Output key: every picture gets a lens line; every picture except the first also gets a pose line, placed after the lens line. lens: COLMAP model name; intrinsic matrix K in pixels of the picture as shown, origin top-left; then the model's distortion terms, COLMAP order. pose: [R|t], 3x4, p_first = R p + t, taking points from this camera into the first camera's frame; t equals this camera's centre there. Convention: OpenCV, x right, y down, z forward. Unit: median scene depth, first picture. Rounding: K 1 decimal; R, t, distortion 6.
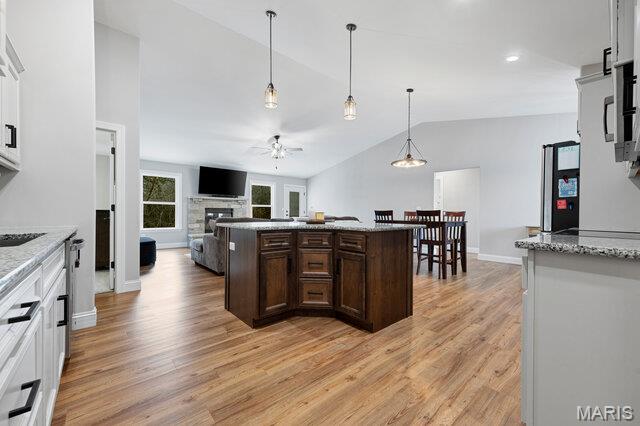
lens RADIAL K [[257.3, 0, 318.3], [0, 257.3, 215.0], [0, 0, 1]] dist [0.007077, -0.000811]
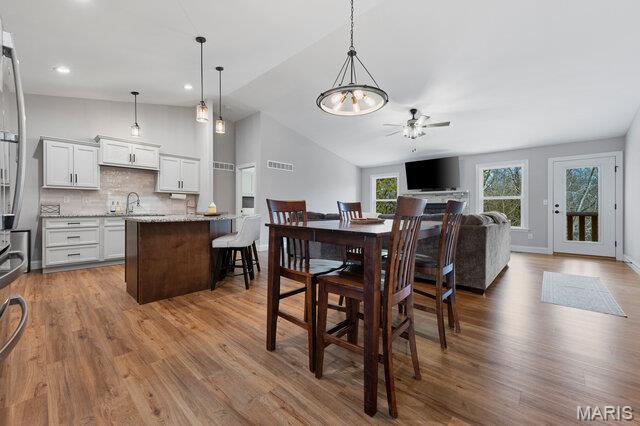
lens RADIAL K [[257.3, 0, 320.7], [0, 257.3, 210.1], [0, 0, 1]] dist [0.007077, -0.000811]
pose [[0.112171, 0.002108, -0.993687, 0.544596], [-0.007391, 0.999972, 0.001287, -0.000279], [0.993661, 0.007200, 0.112183, 0.590273]]
